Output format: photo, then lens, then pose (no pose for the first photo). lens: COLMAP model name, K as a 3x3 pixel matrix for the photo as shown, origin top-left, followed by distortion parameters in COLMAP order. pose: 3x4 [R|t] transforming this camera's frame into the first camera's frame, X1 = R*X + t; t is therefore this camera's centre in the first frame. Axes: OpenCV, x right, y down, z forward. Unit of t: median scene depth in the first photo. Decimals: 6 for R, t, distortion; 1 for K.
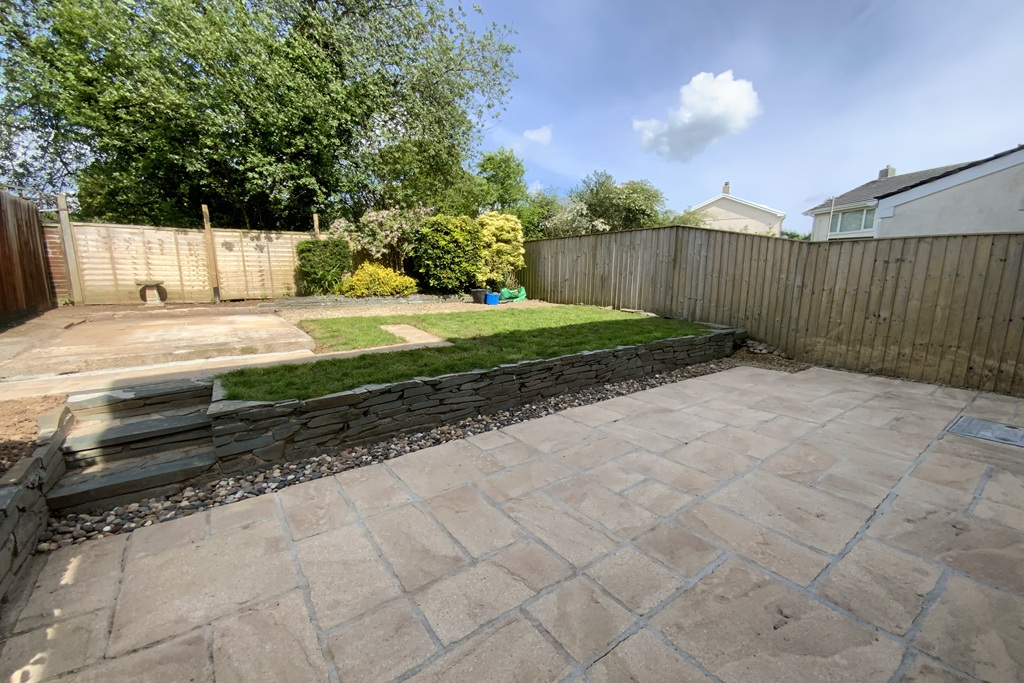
lens RADIAL K [[415.0, 0, 505.0], [0, 415.0, 345.5], [0, 0, 1]] dist [0.025271, -0.021166]
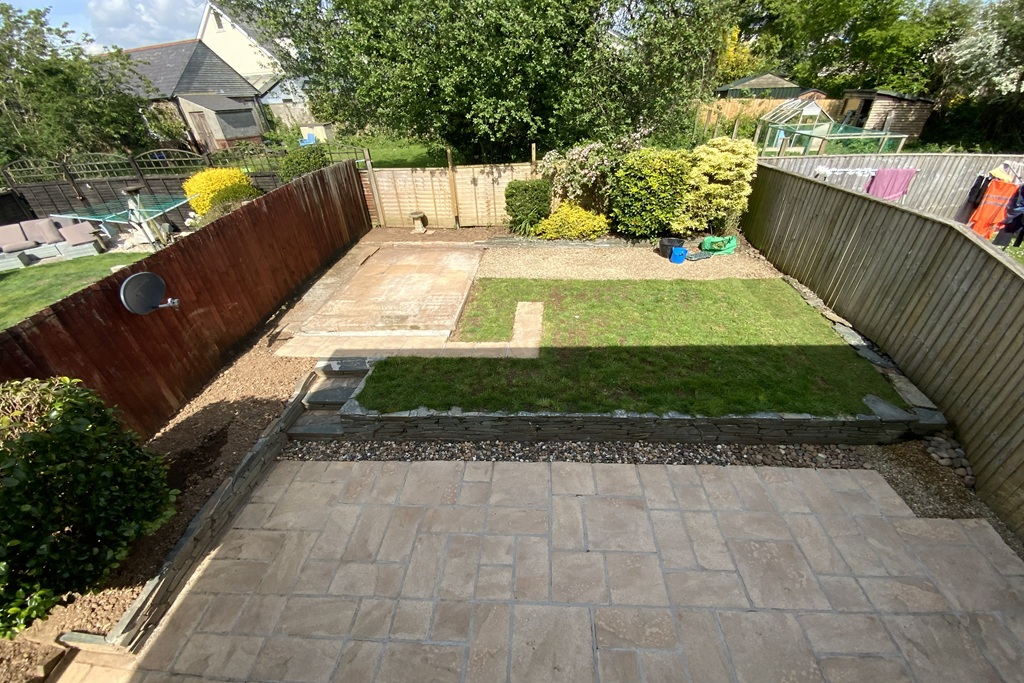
lens RADIAL K [[410.6, 0, 518.4], [0, 410.6, 363.9], [0, 0, 1]] dist [0.013588, -0.012983]
pose [[0.775903, 0.332850, -0.535897, 0.391188], [-0.076278, 0.892748, 0.444052, -0.413306], [0.626224, -0.303664, 0.718075, 0.085125]]
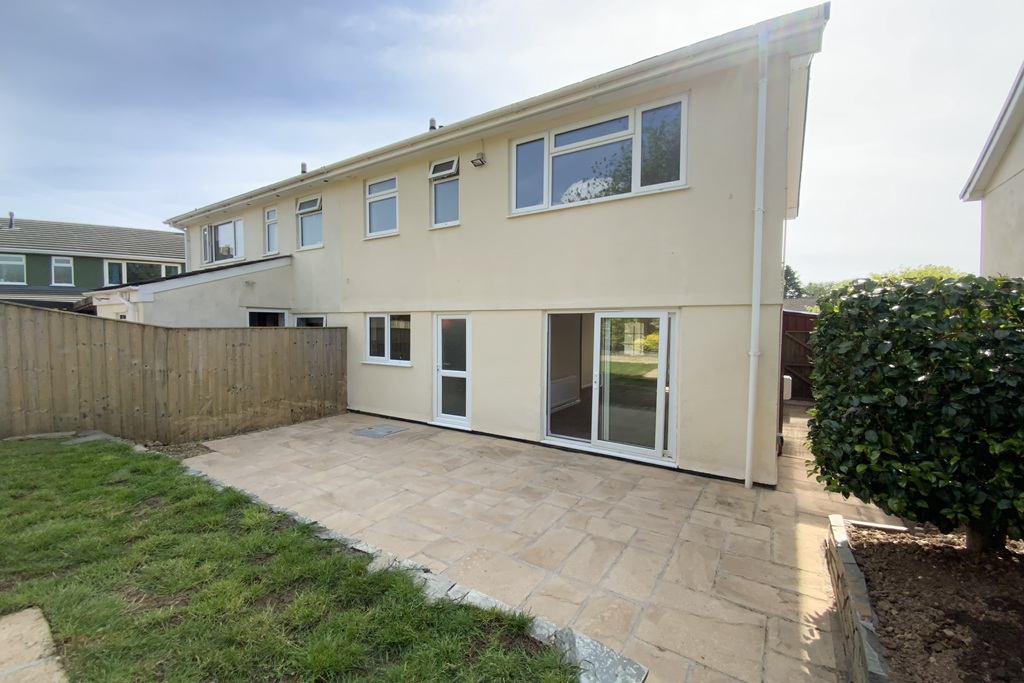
lens RADIAL K [[401.6, 0, 525.3], [0, 401.6, 348.2], [0, 0, 1]] dist [0.010141, -0.012172]
pose [[-0.372476, -0.047008, 0.926850, -0.492046], [0.154850, 0.981567, 0.112013, -0.167236], [-0.915032, 0.185245, -0.358331, 0.542331]]
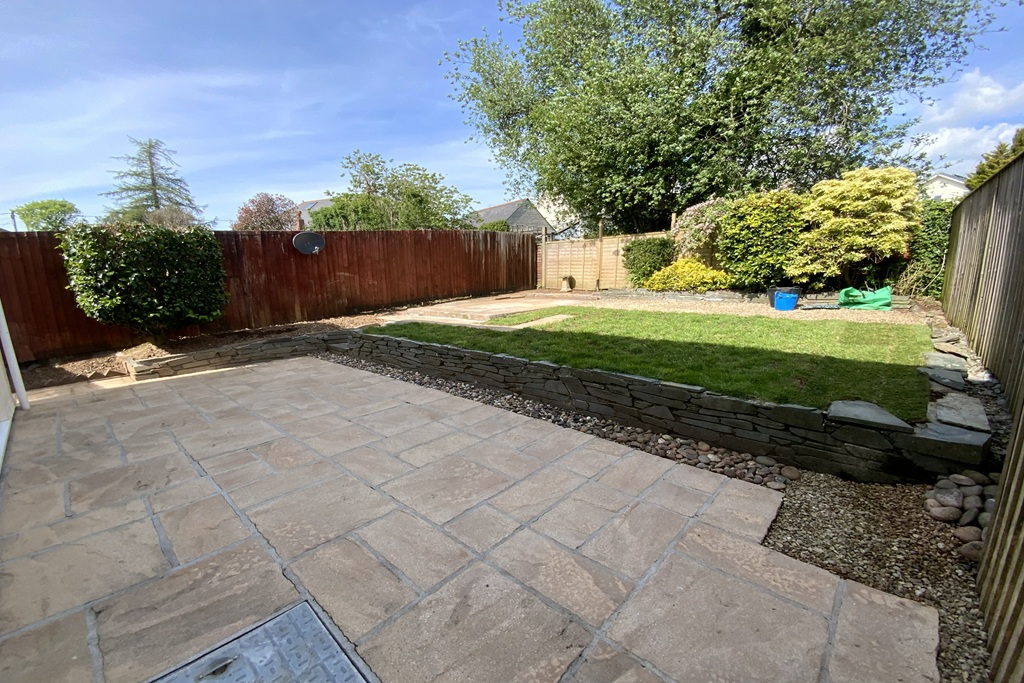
lens RADIAL K [[427.6, 0, 532.8], [0, 427.6, 343.2], [0, 0, 1]] dist [0.001906, -0.000277]
pose [[0.215747, 0.162764, -0.962788, 0.890004], [-0.145495, 0.980361, 0.133131, -0.116957], [0.965549, 0.111359, 0.235191, 0.627677]]
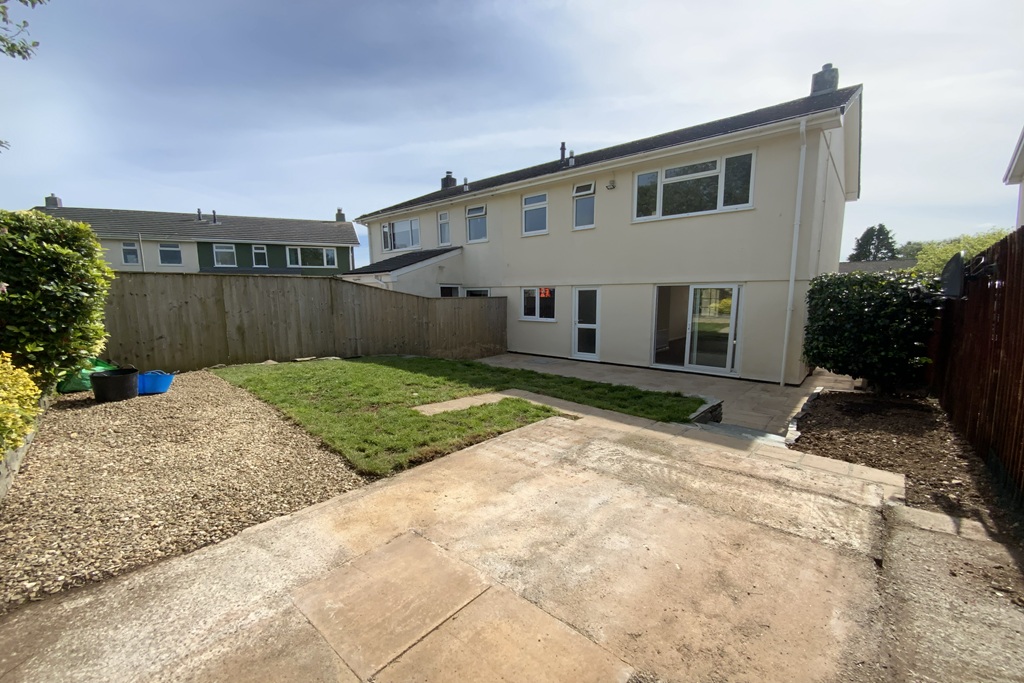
lens RADIAL K [[403.3, 0, 524.0], [0, 403.3, 351.5], [0, 0, 1]] dist [0.024817, -0.024691]
pose [[-0.229639, -0.131301, 0.964378, -1.006879], [0.173586, 0.969446, 0.173326, -0.244552], [-0.957671, 0.207205, -0.199831, 0.967941]]
